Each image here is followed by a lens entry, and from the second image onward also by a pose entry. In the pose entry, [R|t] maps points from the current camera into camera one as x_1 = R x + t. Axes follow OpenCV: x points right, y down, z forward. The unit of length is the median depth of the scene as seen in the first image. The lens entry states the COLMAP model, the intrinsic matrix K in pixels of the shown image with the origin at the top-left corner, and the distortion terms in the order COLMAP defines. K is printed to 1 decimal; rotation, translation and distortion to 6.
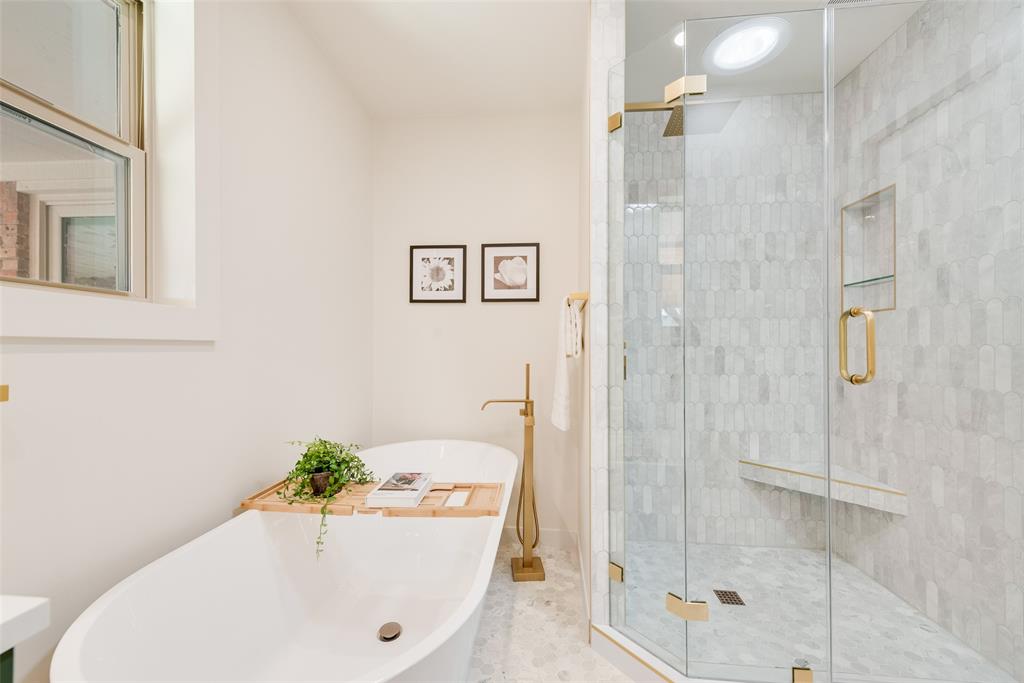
lens RADIAL K [[401.4, 0, 512.4], [0, 401.4, 345.0], [0, 0, 1]] dist [0.011179, -0.000414]
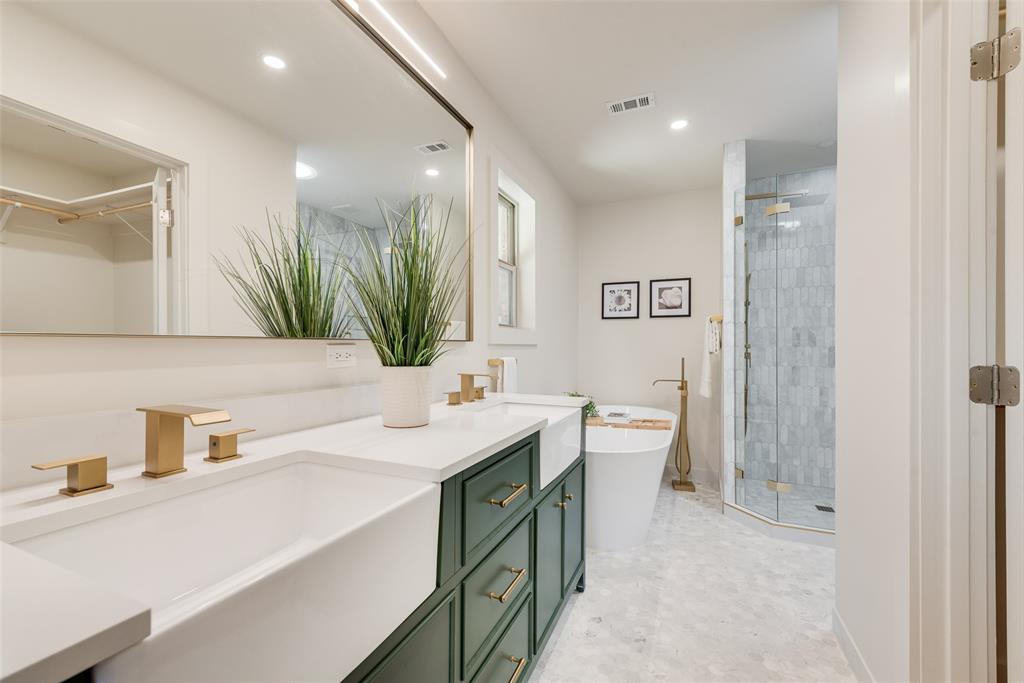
lens RADIAL K [[401.4, 0, 518.6], [0, 401.4, 346.6], [0, 0, 1]] dist [0.011179, -0.000414]
pose [[0.946627, -0.000566, -0.322332, -0.064602], [0.002275, 0.999985, 0.004925, -0.006202], [0.322324, -0.005395, 0.946614, -0.709192]]
